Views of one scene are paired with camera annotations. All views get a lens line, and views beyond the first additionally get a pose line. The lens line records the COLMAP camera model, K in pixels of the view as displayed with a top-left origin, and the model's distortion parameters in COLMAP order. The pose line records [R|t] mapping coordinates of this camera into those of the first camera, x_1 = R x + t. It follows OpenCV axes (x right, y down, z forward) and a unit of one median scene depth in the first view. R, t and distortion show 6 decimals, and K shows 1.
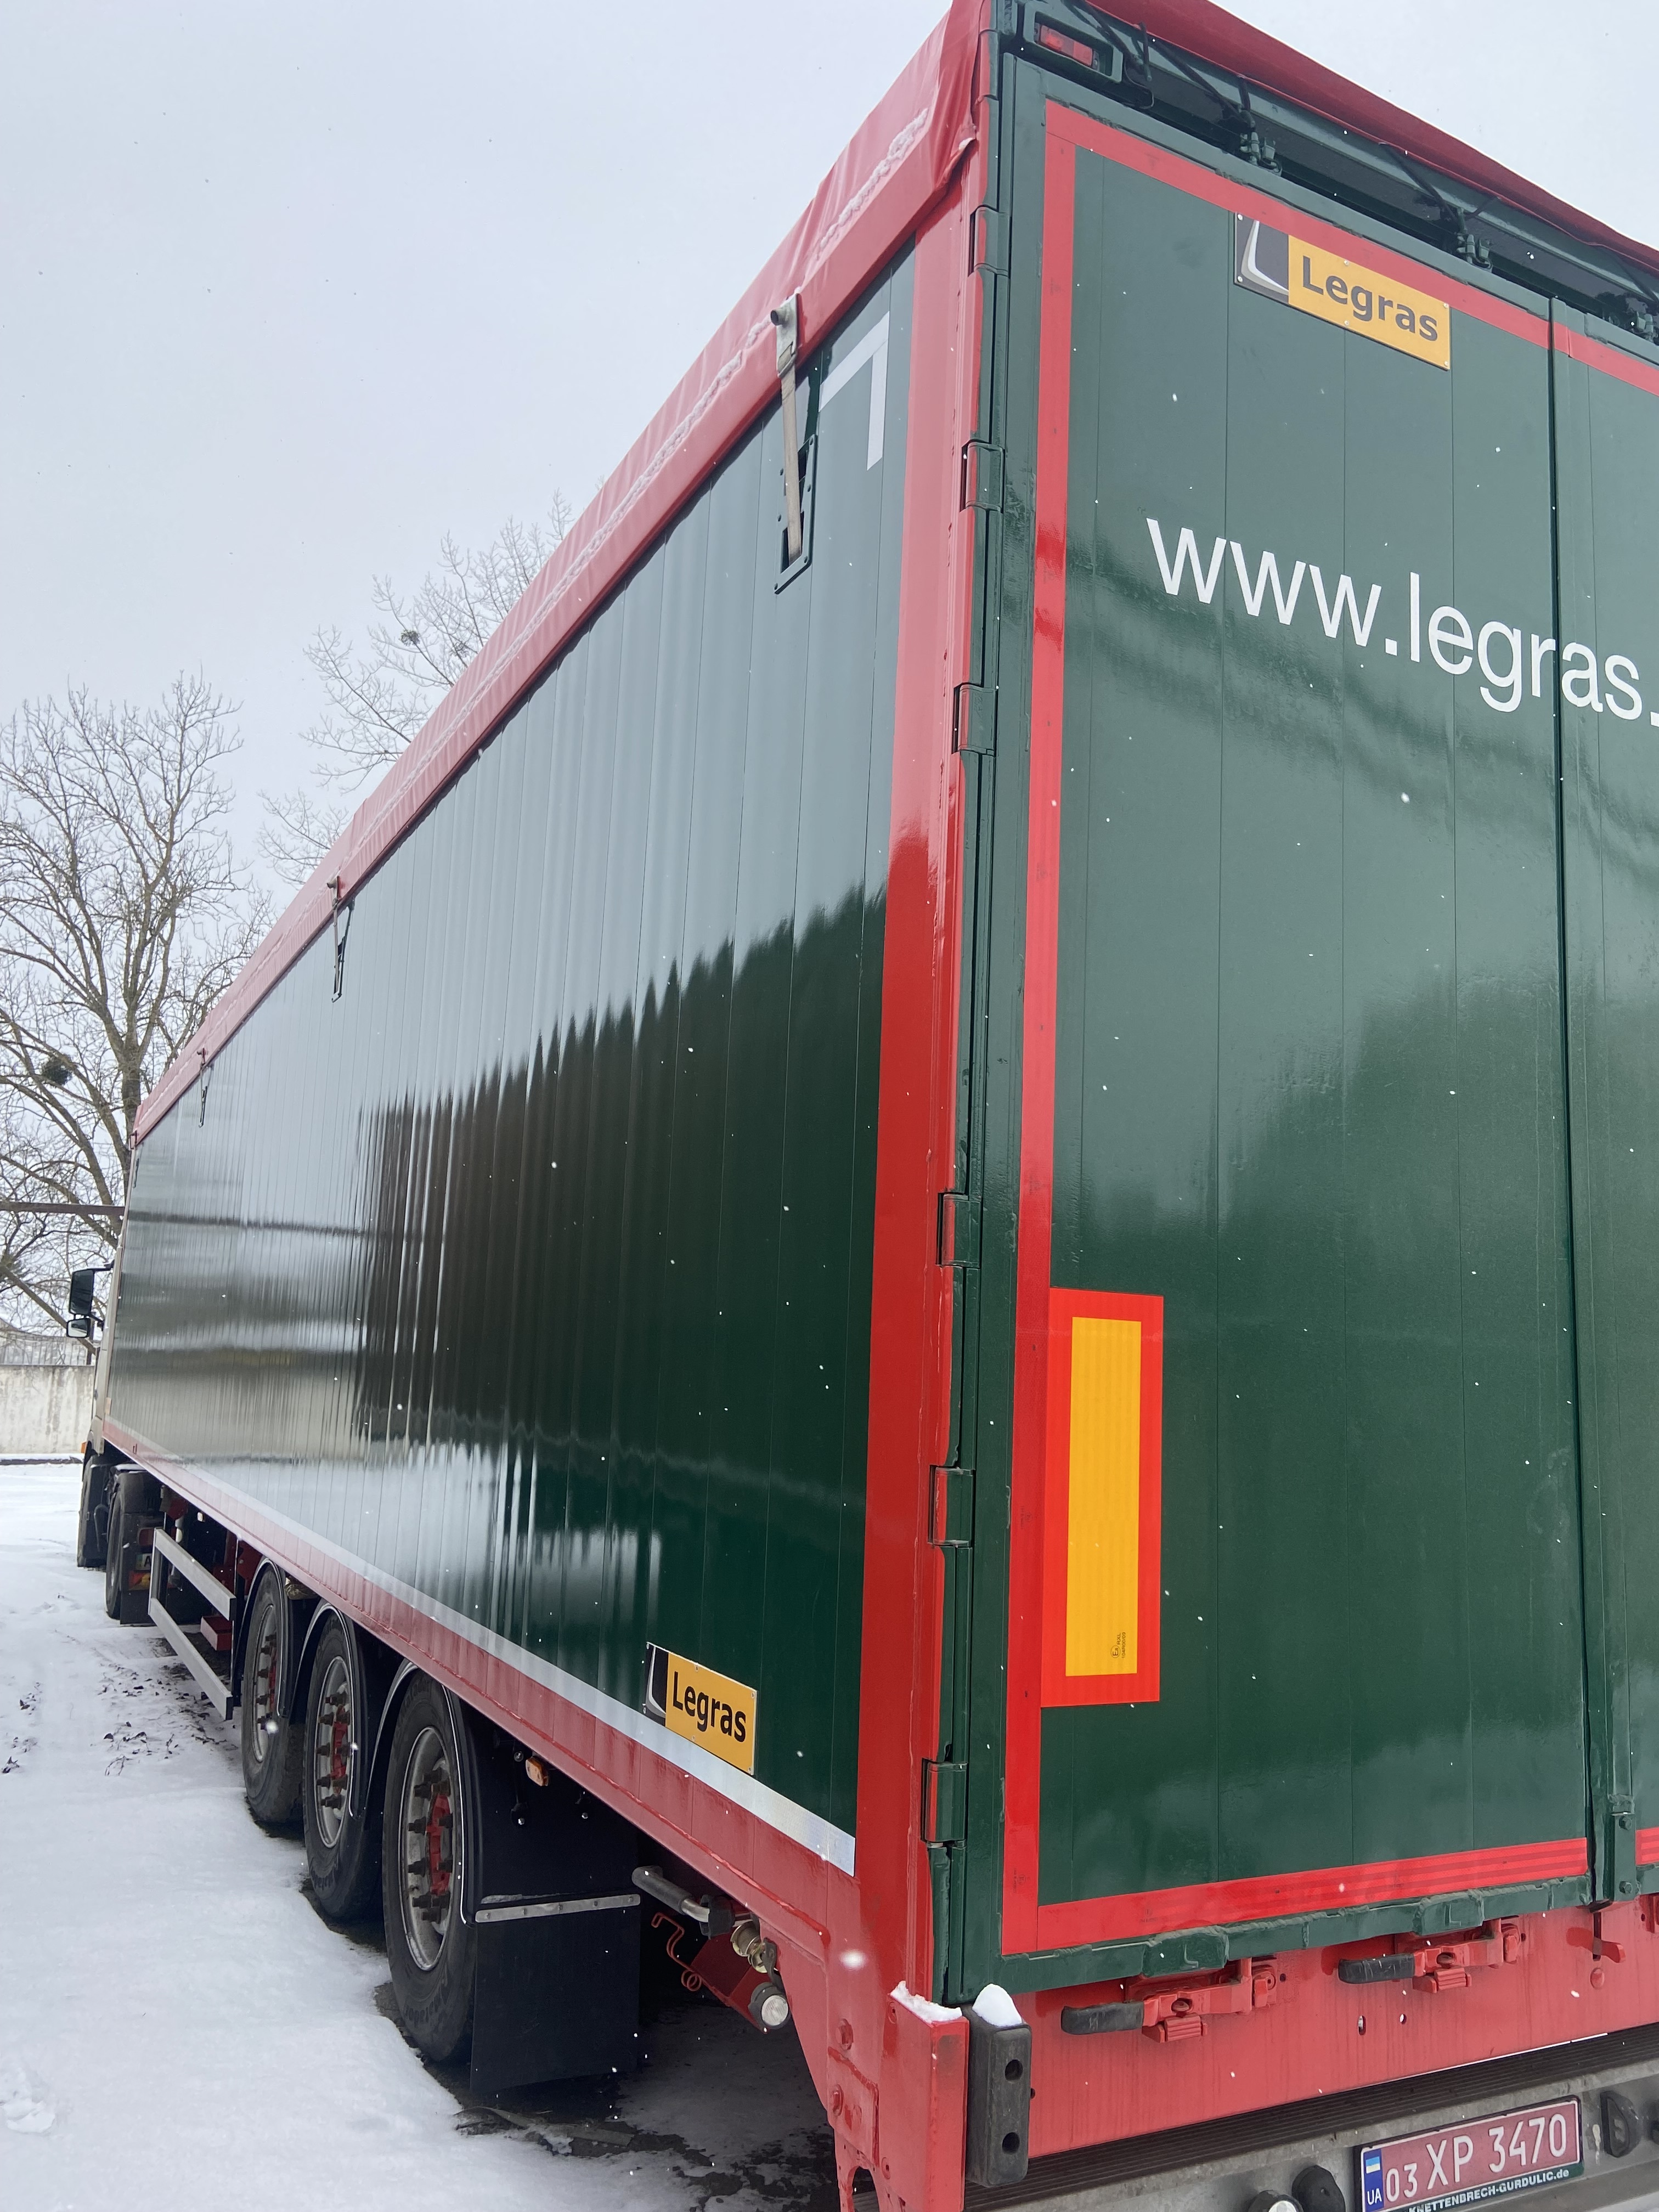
lens RADIAL K [[1660.7, 0, 829.5], [0, 1660.7, 1106.0], [0, 0, 1]] dist [0.101683, -0.116910]
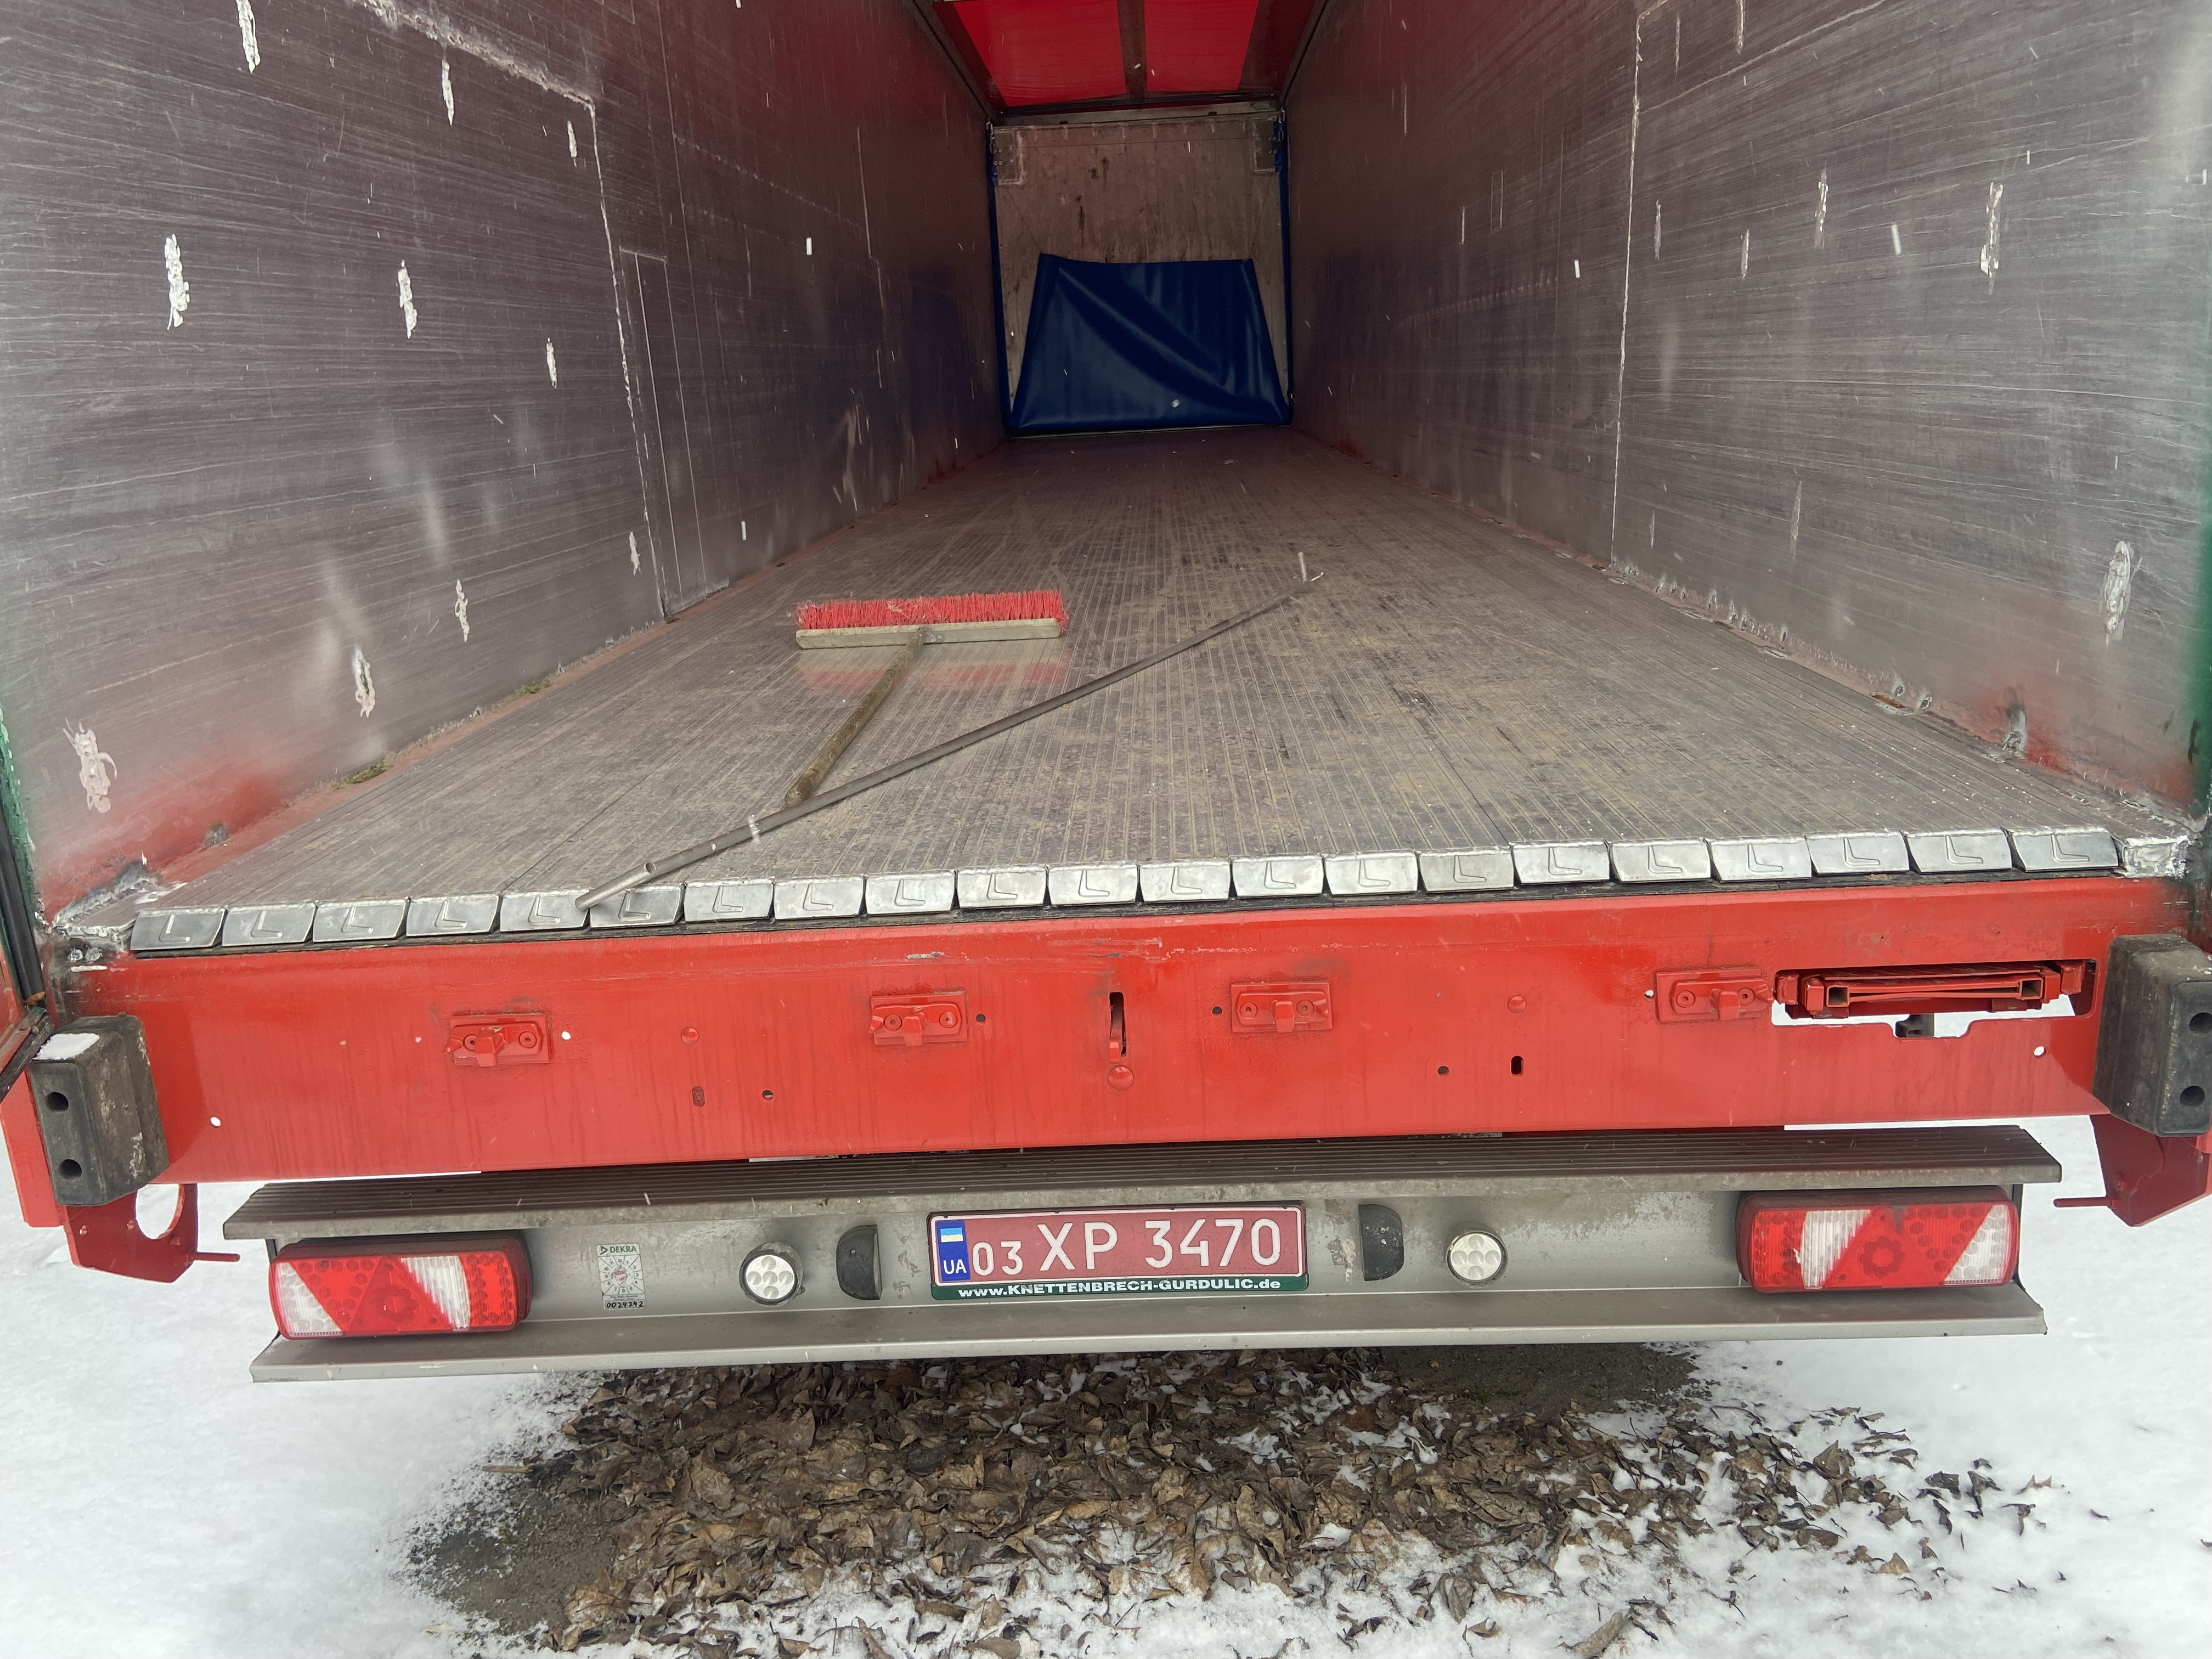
lens RADIAL K [[1642.6, 0, 1108.6], [0, 1642.6, 812.2], [0, 0, 1]] dist [0.126206, -0.159740]
pose [[0.869351, 0.044673, -0.492173, 0.745424], [0.157150, 0.919223, 0.361016, 0.138490], [0.468544, -0.391194, 0.792107, 0.442989]]
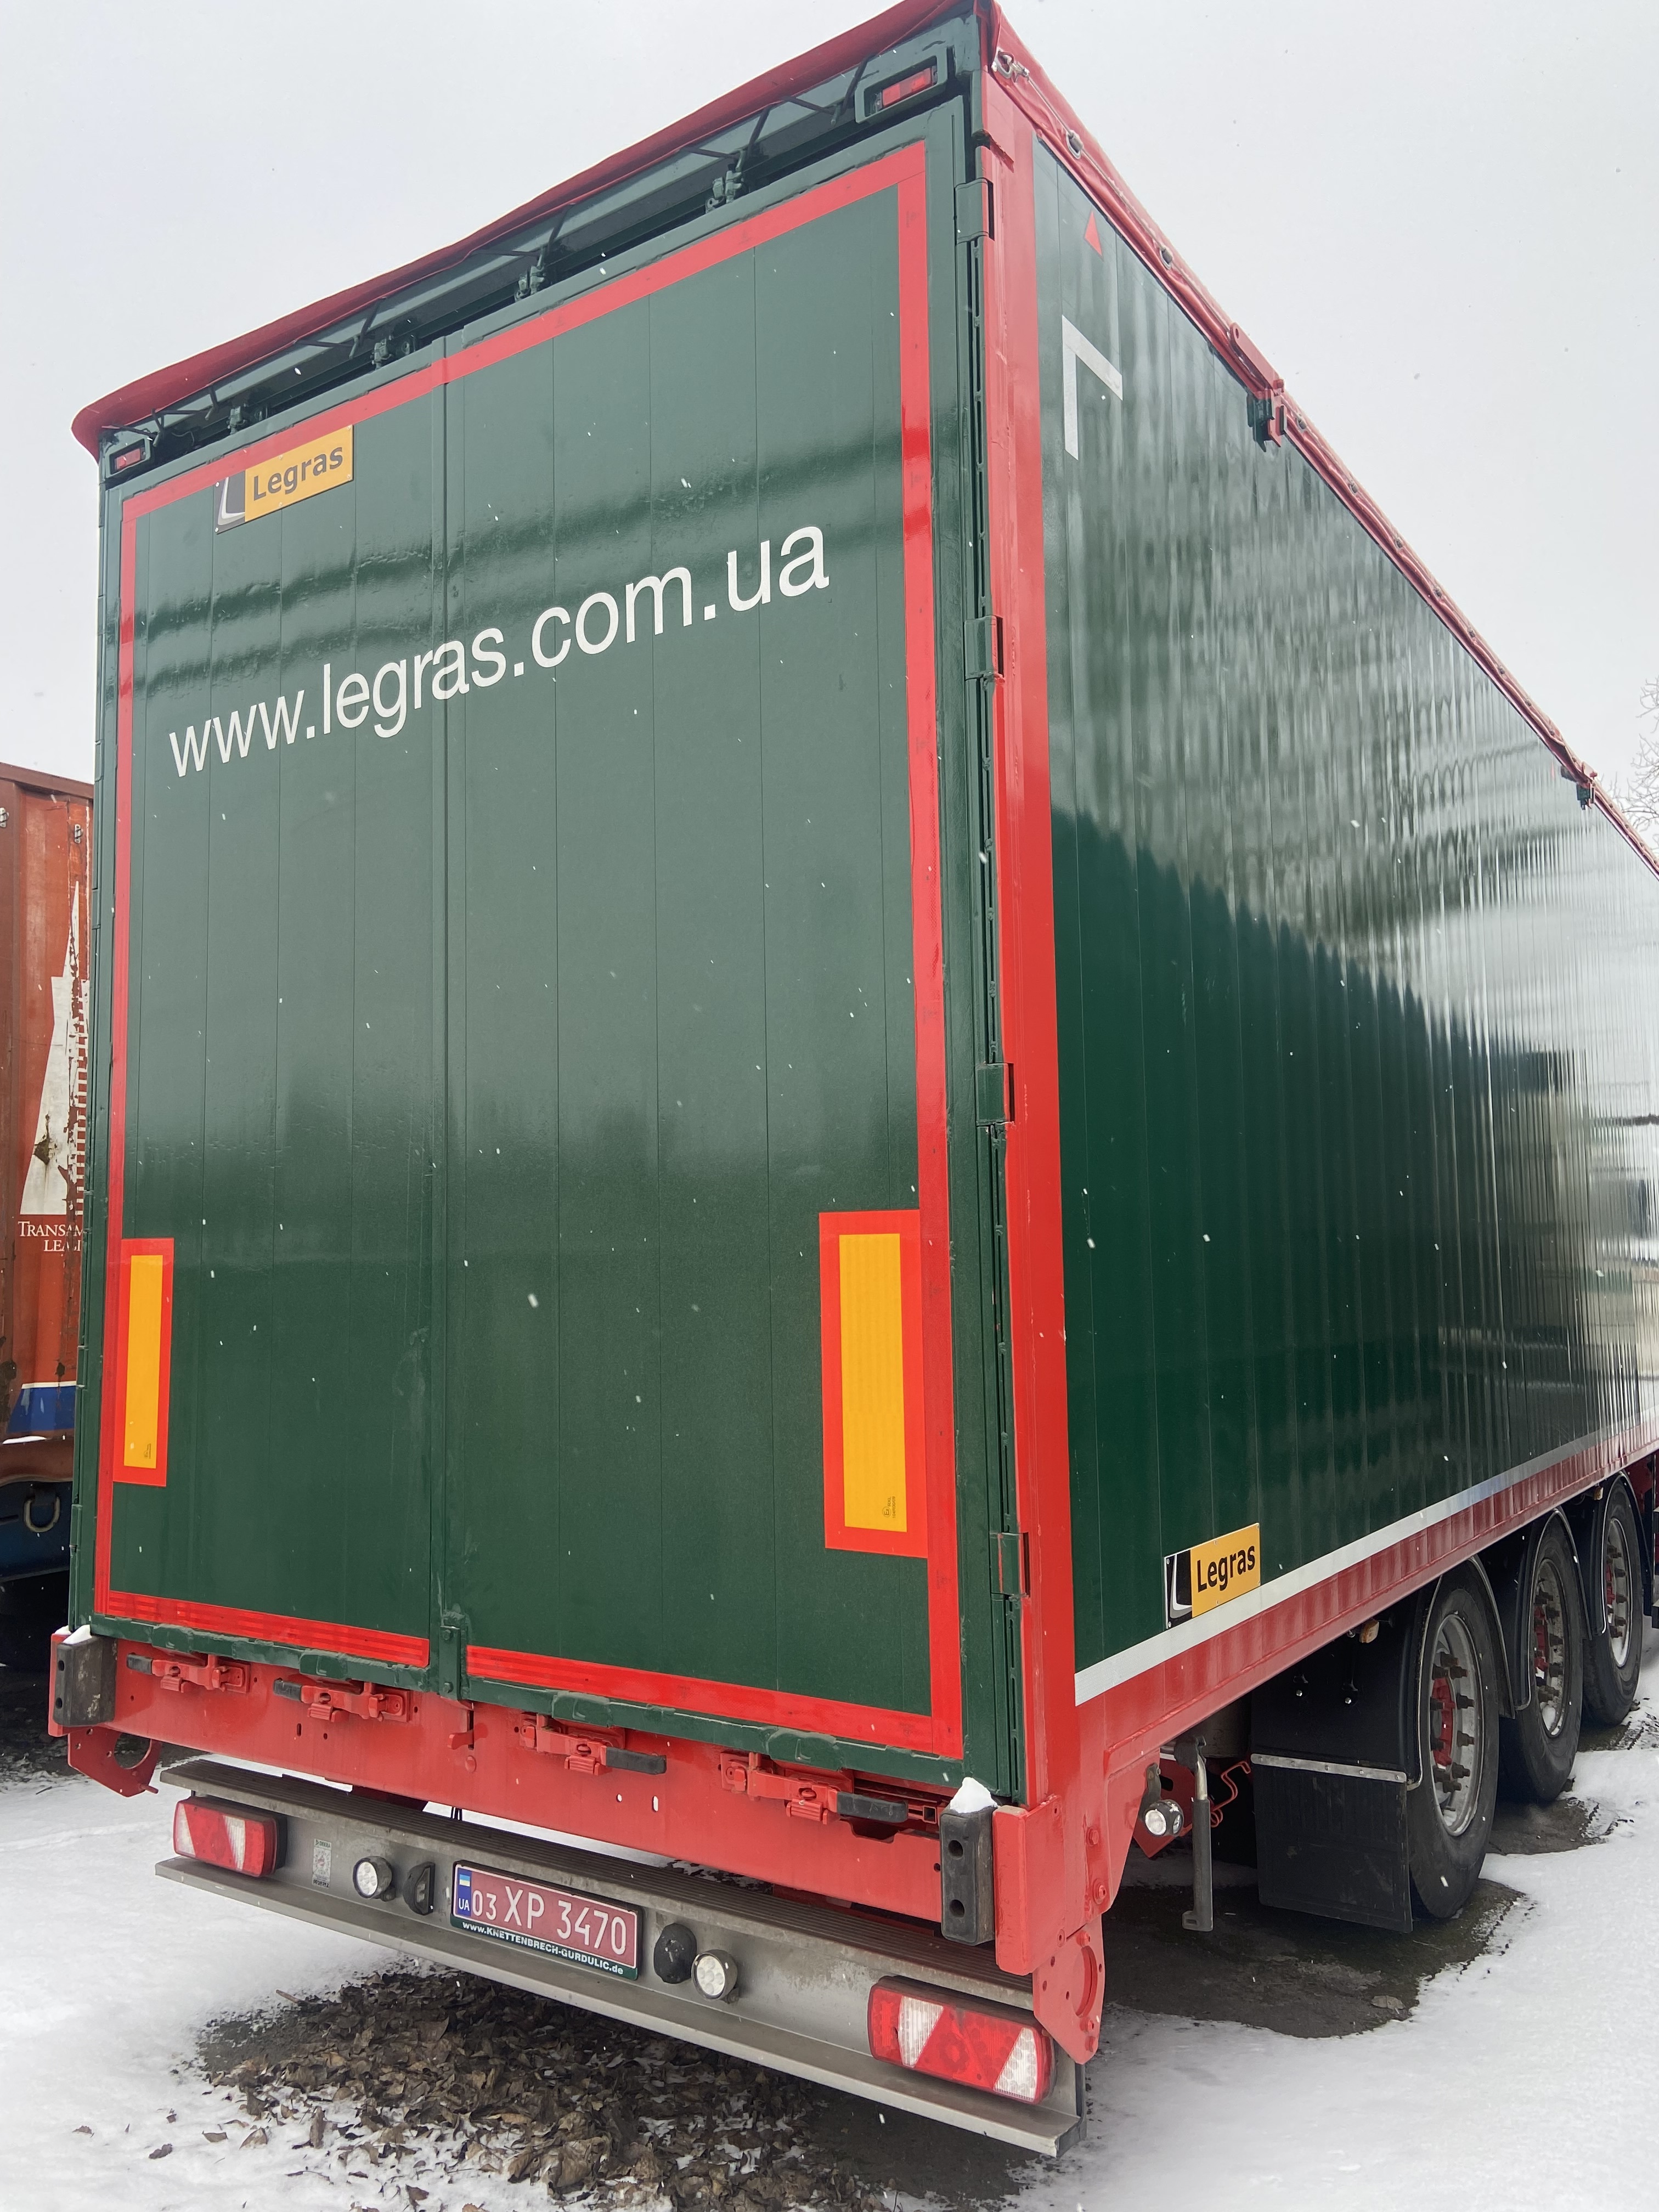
lens RADIAL K [[1642.6, 0, 814.8], [0, 1642.6, 1104.9], [0, 0, 1]] dist [0.126206, -0.159740]
pose [[0.473872, -0.128778, -0.871126, 1.558842], [0.164701, 0.984754, -0.055982, 0.148711], [0.865054, -0.116947, 0.487857, 0.641479]]
